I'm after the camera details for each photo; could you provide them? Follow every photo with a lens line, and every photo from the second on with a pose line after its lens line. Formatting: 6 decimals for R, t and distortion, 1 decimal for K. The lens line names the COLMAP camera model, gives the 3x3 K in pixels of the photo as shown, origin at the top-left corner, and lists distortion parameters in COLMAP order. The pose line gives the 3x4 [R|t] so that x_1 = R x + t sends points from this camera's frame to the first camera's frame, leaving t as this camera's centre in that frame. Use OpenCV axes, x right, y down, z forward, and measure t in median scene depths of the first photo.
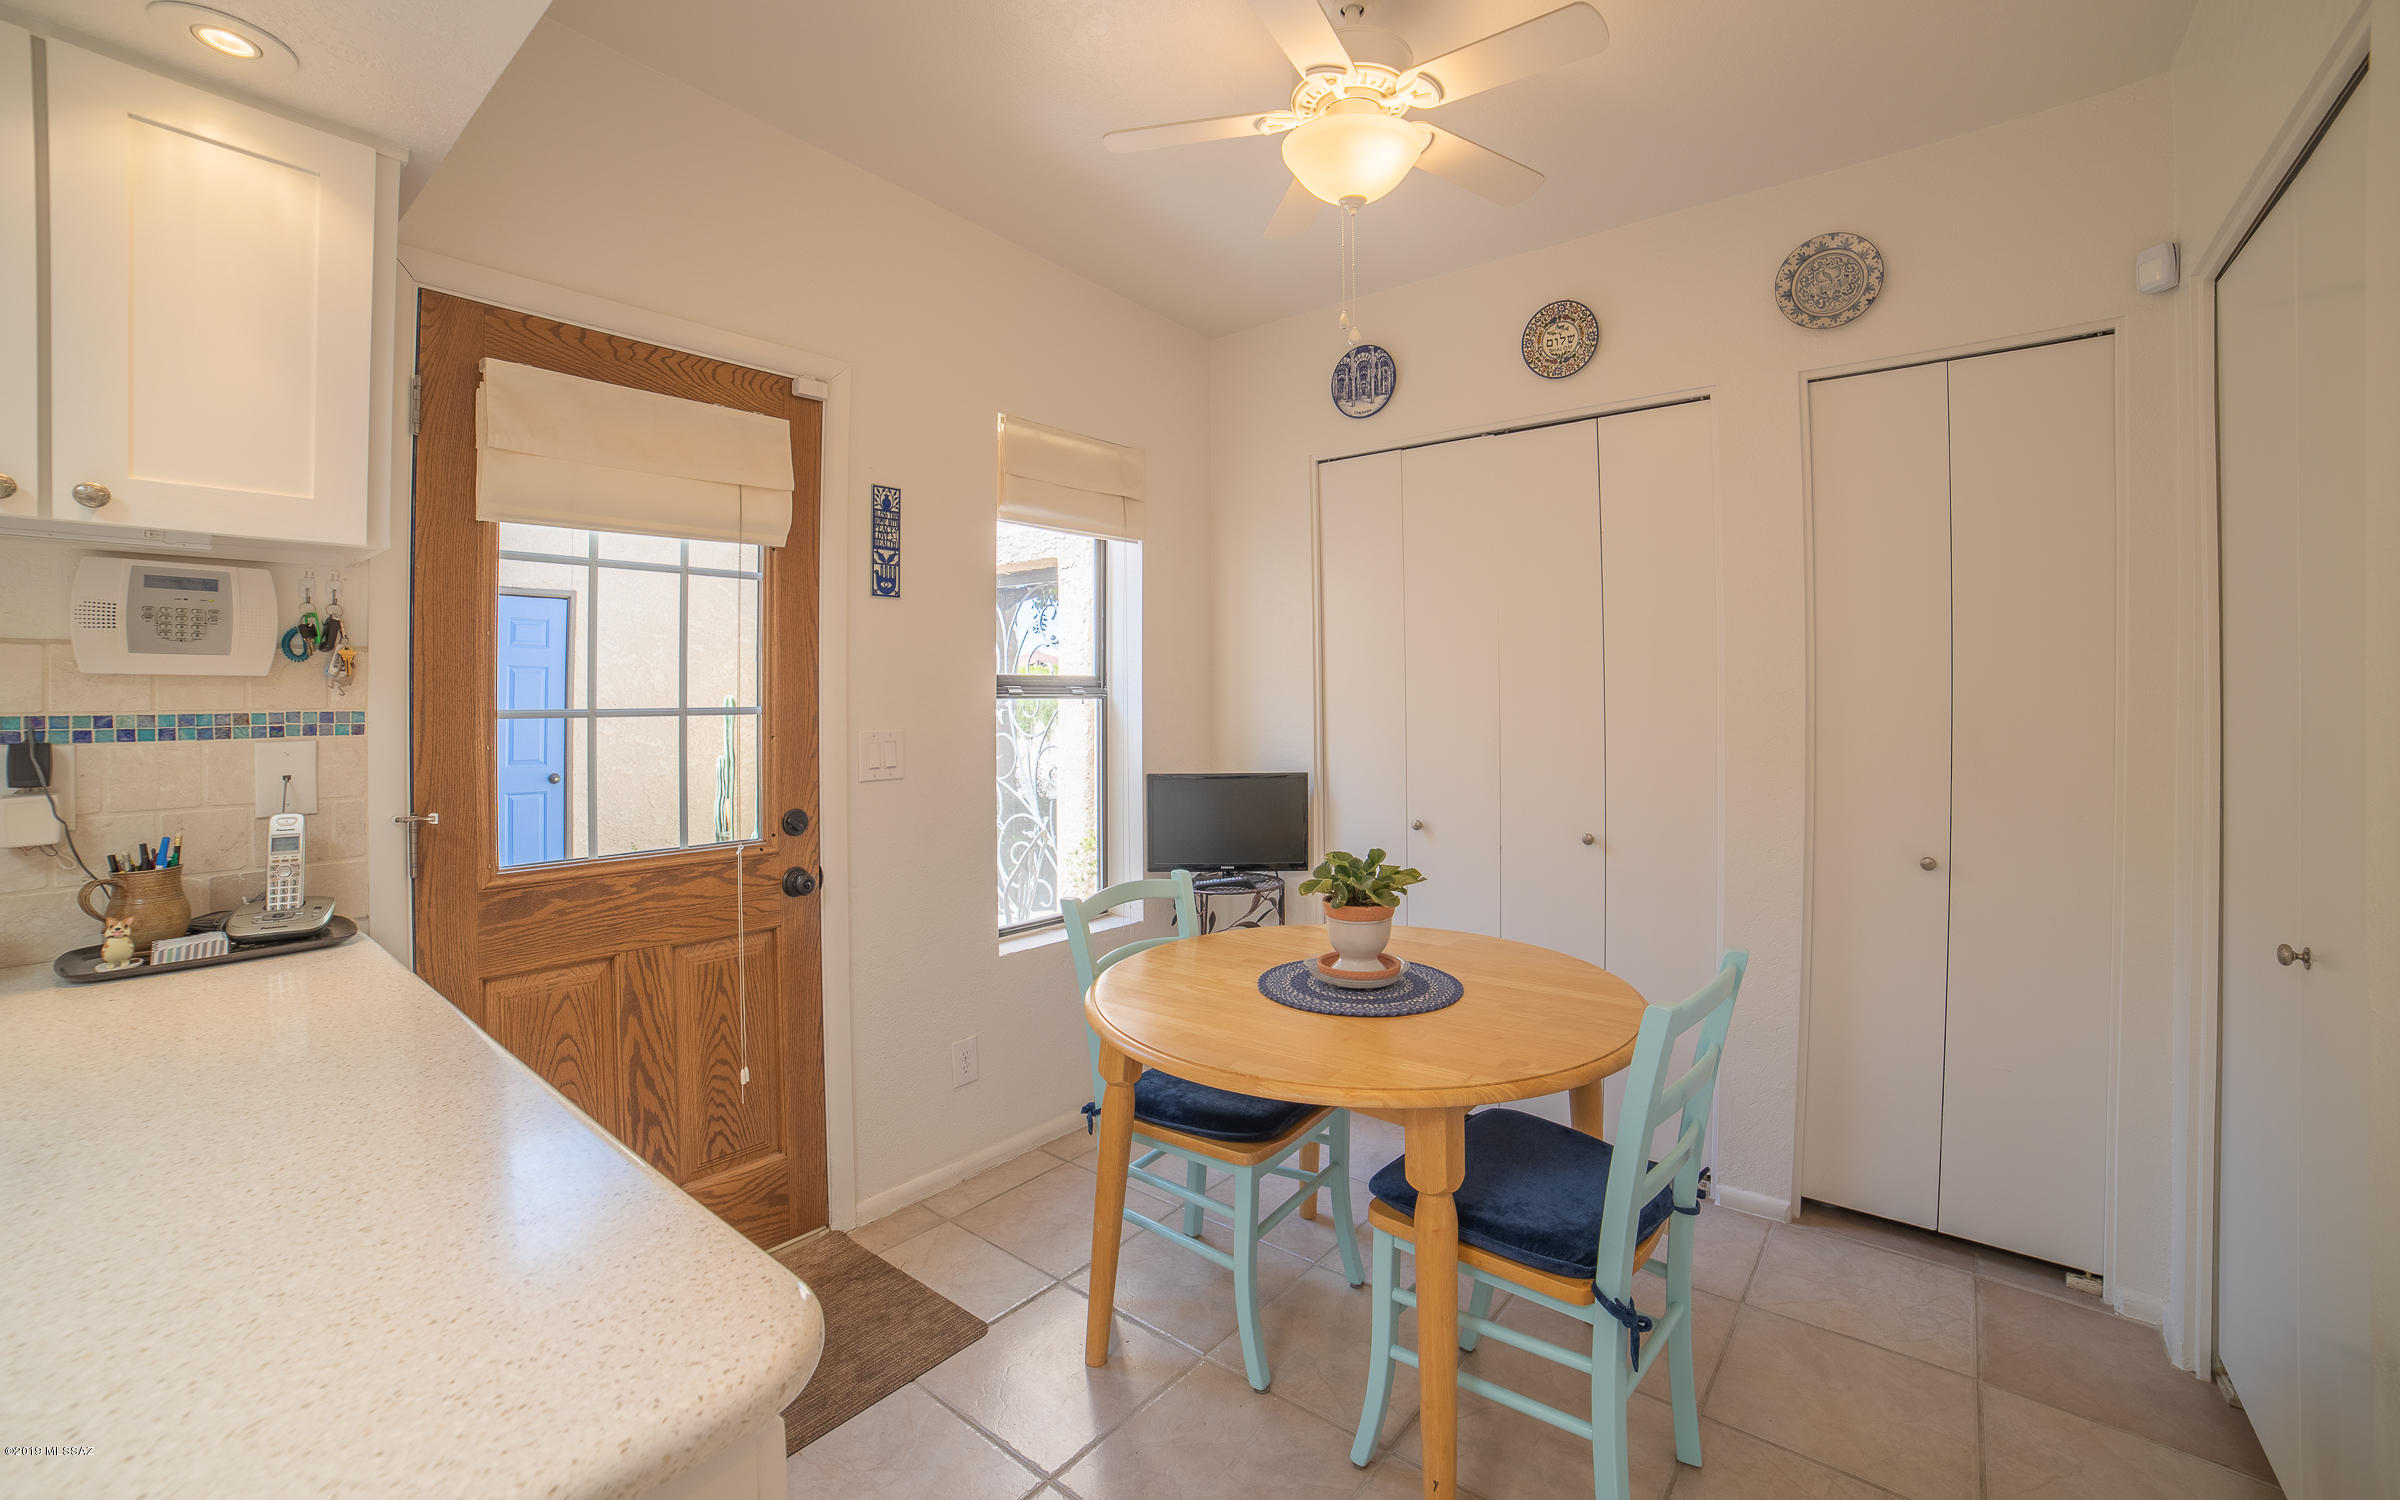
lens RADIAL K [[997.3, 0, 1128.0], [0, 997.3, 700.0], [0, 0, 1]] dist [-0.000834, 0.000105]
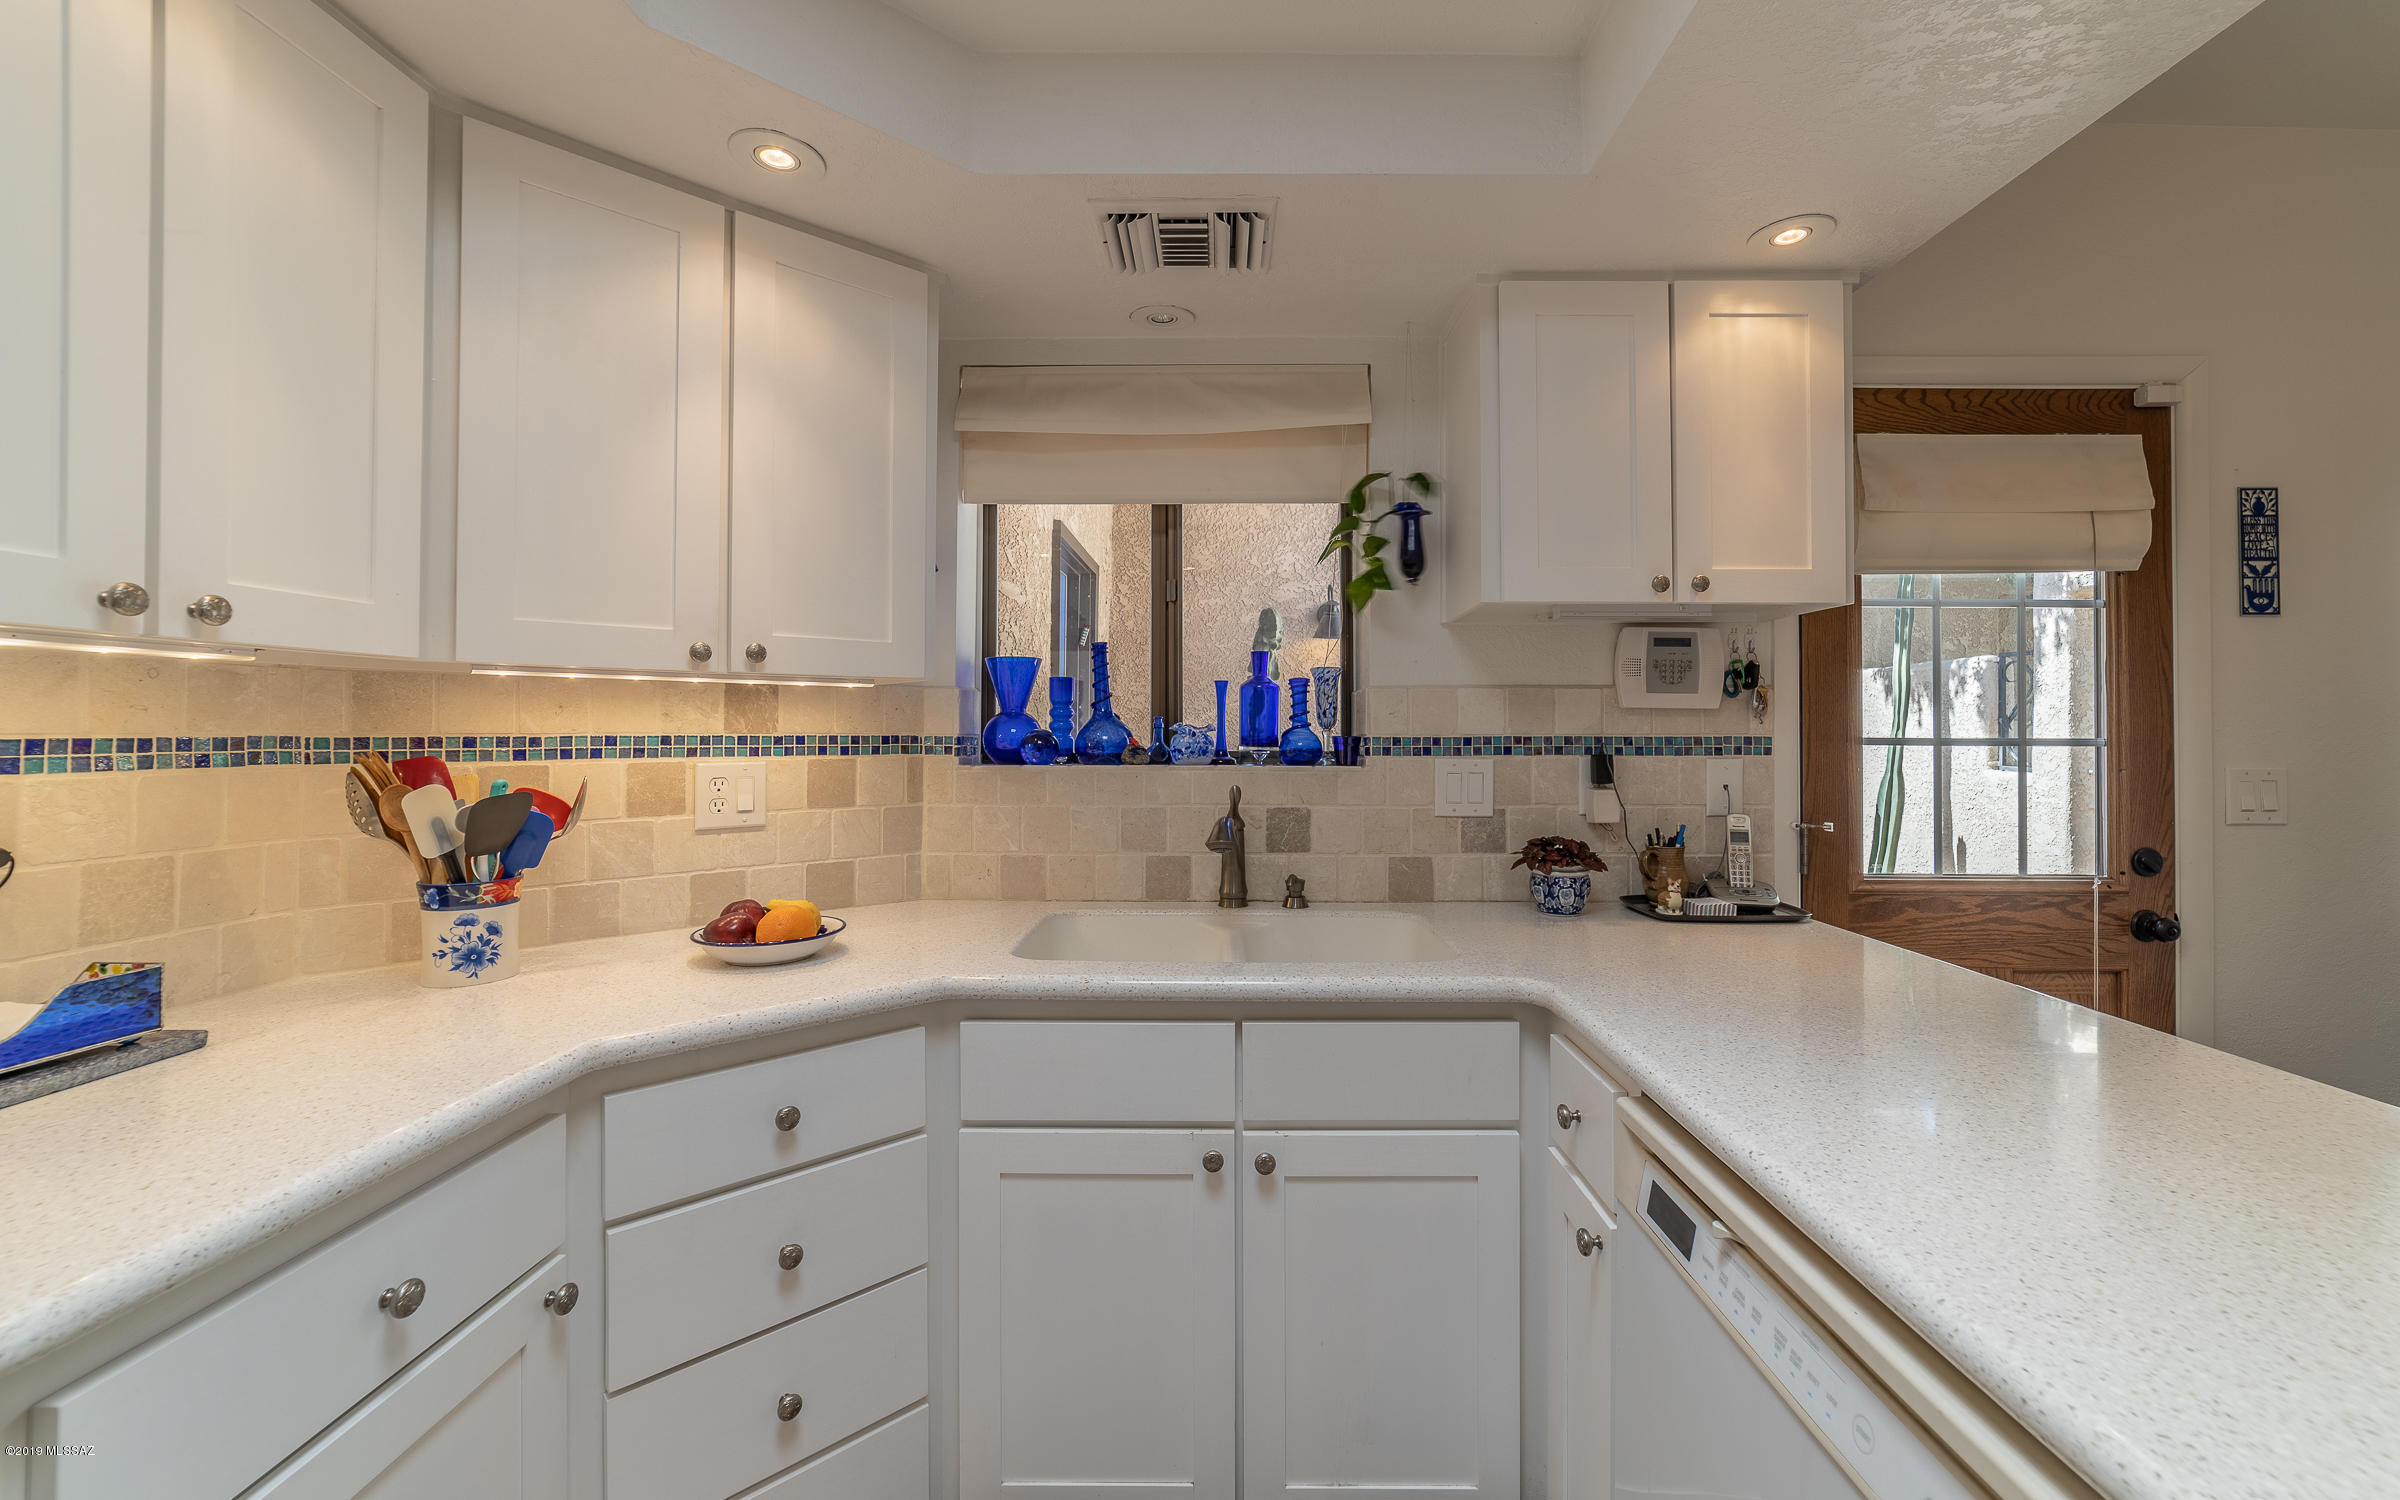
lens RADIAL K [[957.3, 0, 1205.1], [0, 957.3, 723.8], [0, 0, 1]] dist [-0.001628, -0.000055]
pose [[0.691789, 0.008190, -0.722054, -0.411474], [-0.011621, 0.999932, 0.000208, 0.003515], [0.722007, 0.008247, 0.691837, -0.359267]]
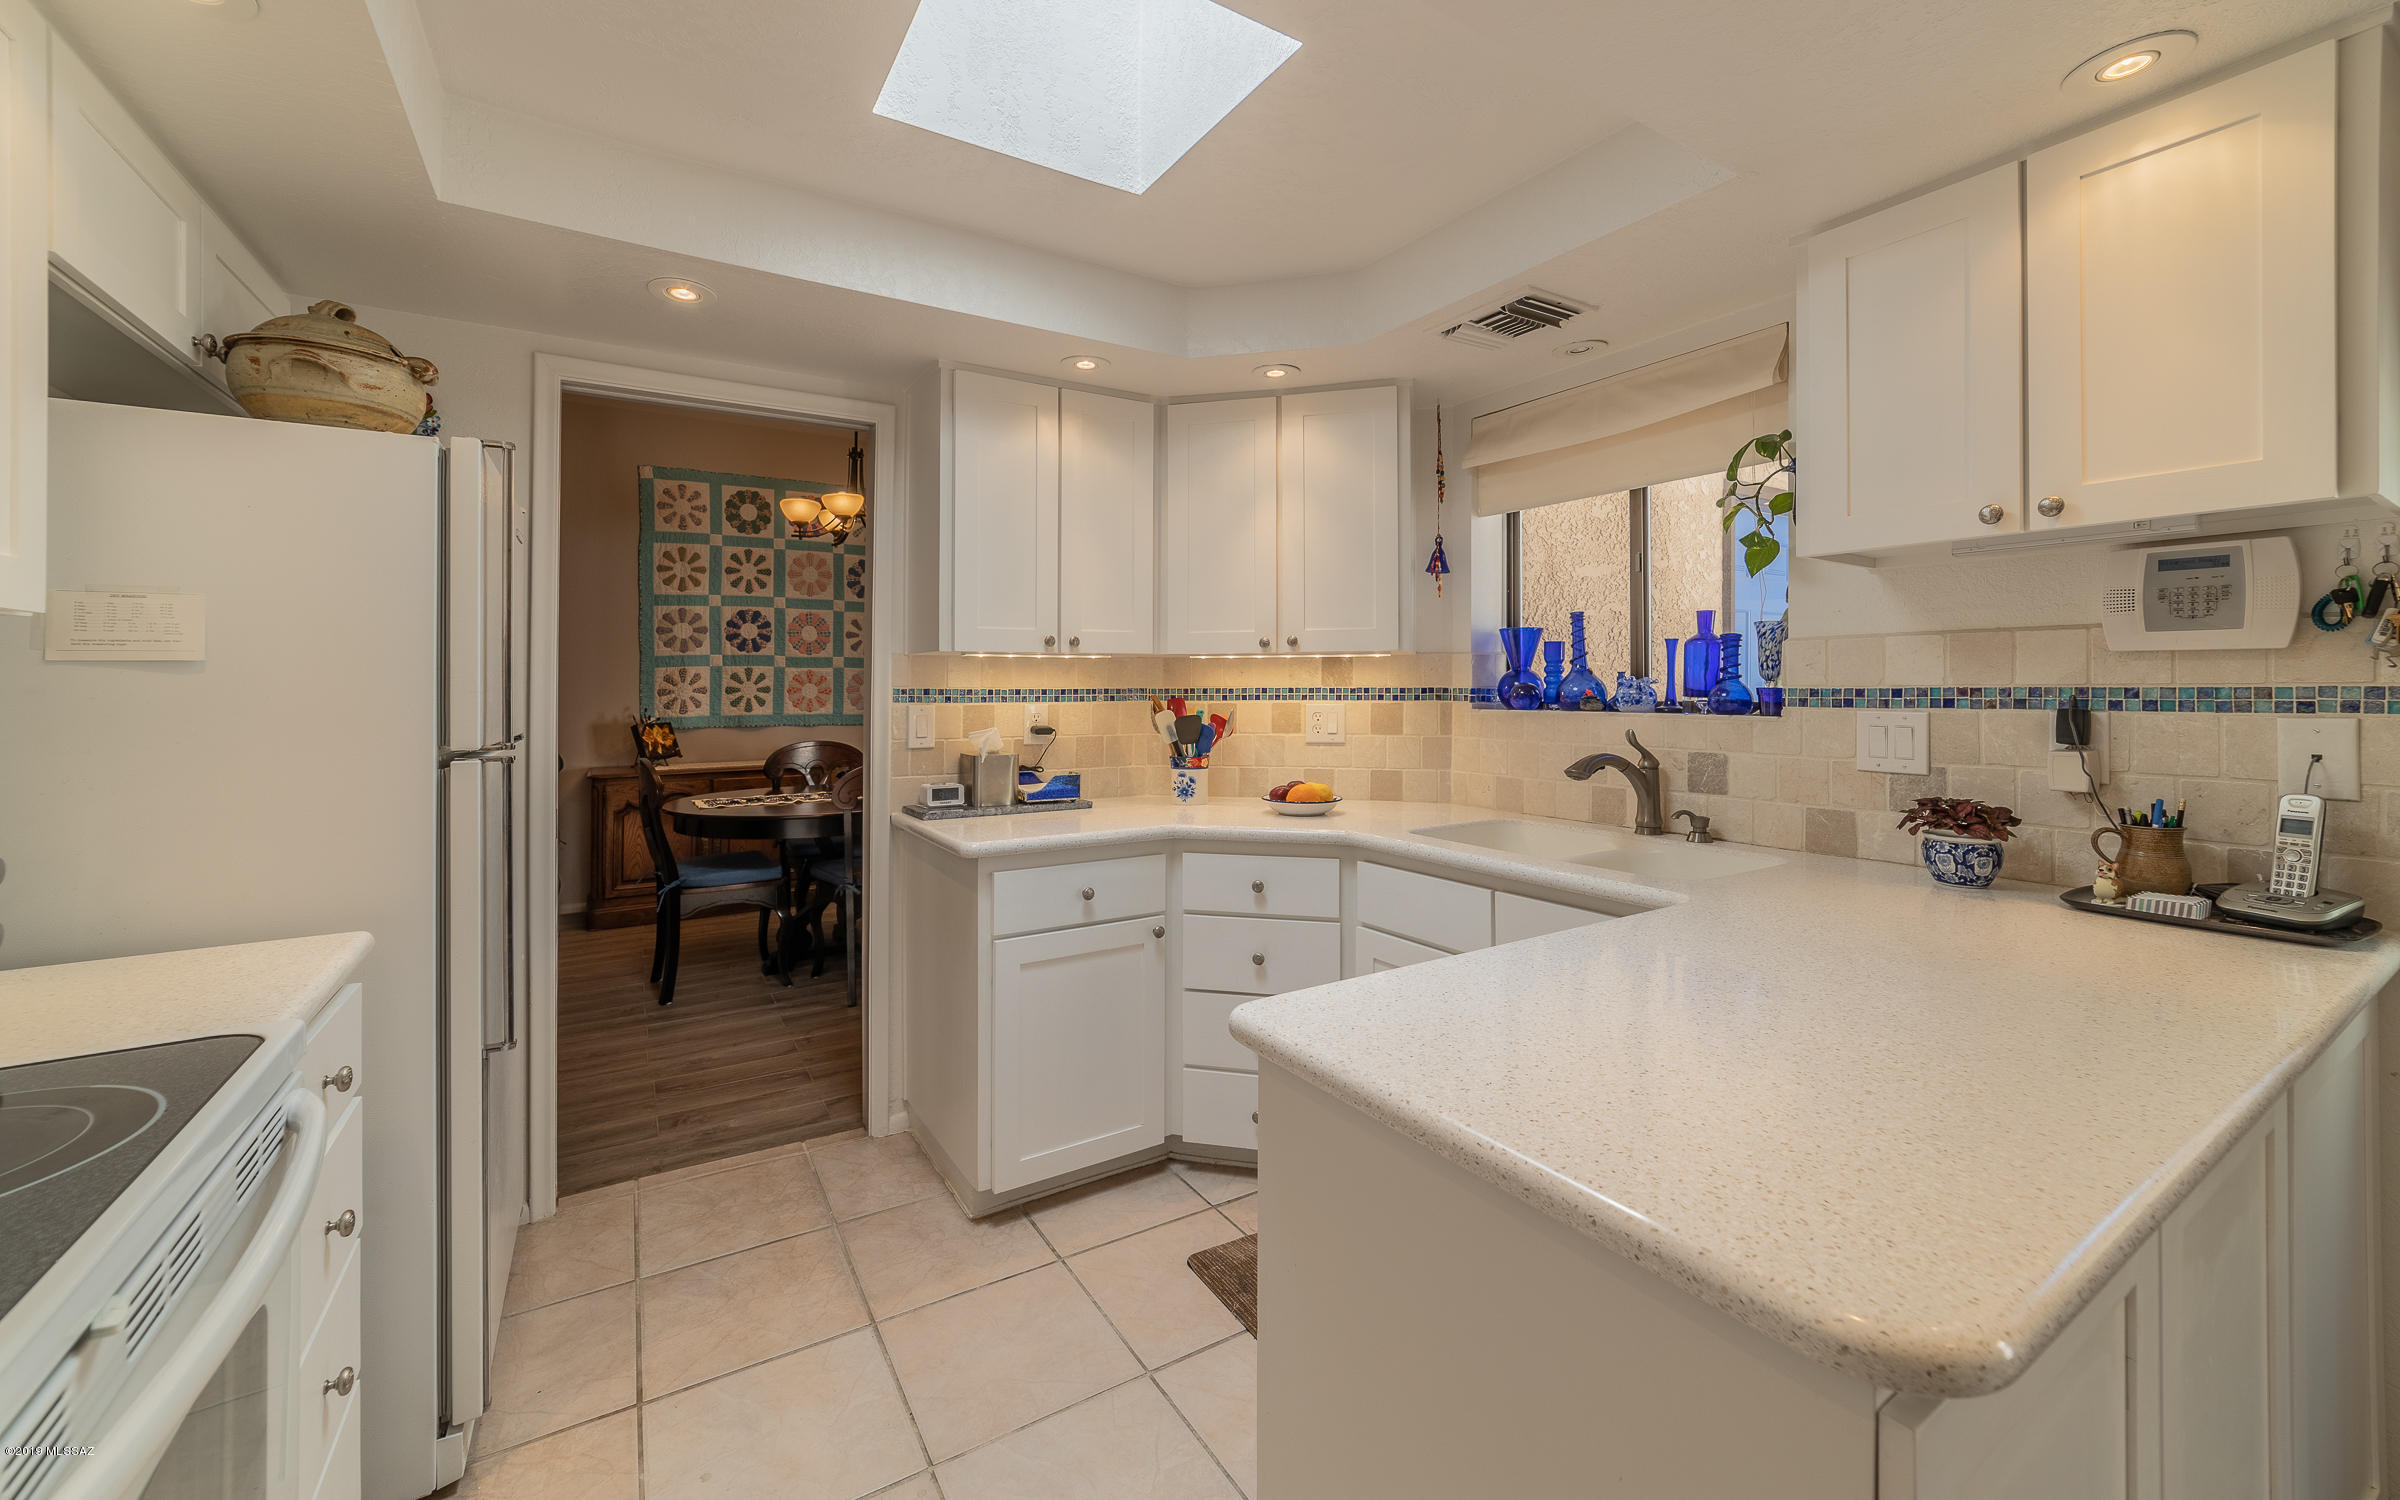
lens RADIAL K [[944.5, 0, 1190.7], [0, 944.5, 685.1], [0, 0, 1]] dist [-0.001384, 0.000120]
pose [[-0.235199, 0.012889, -0.971862, 0.253142], [0.004881, 0.999915, 0.012080, -0.004918], [0.971935, -0.001902, -0.235242, 0.189297]]
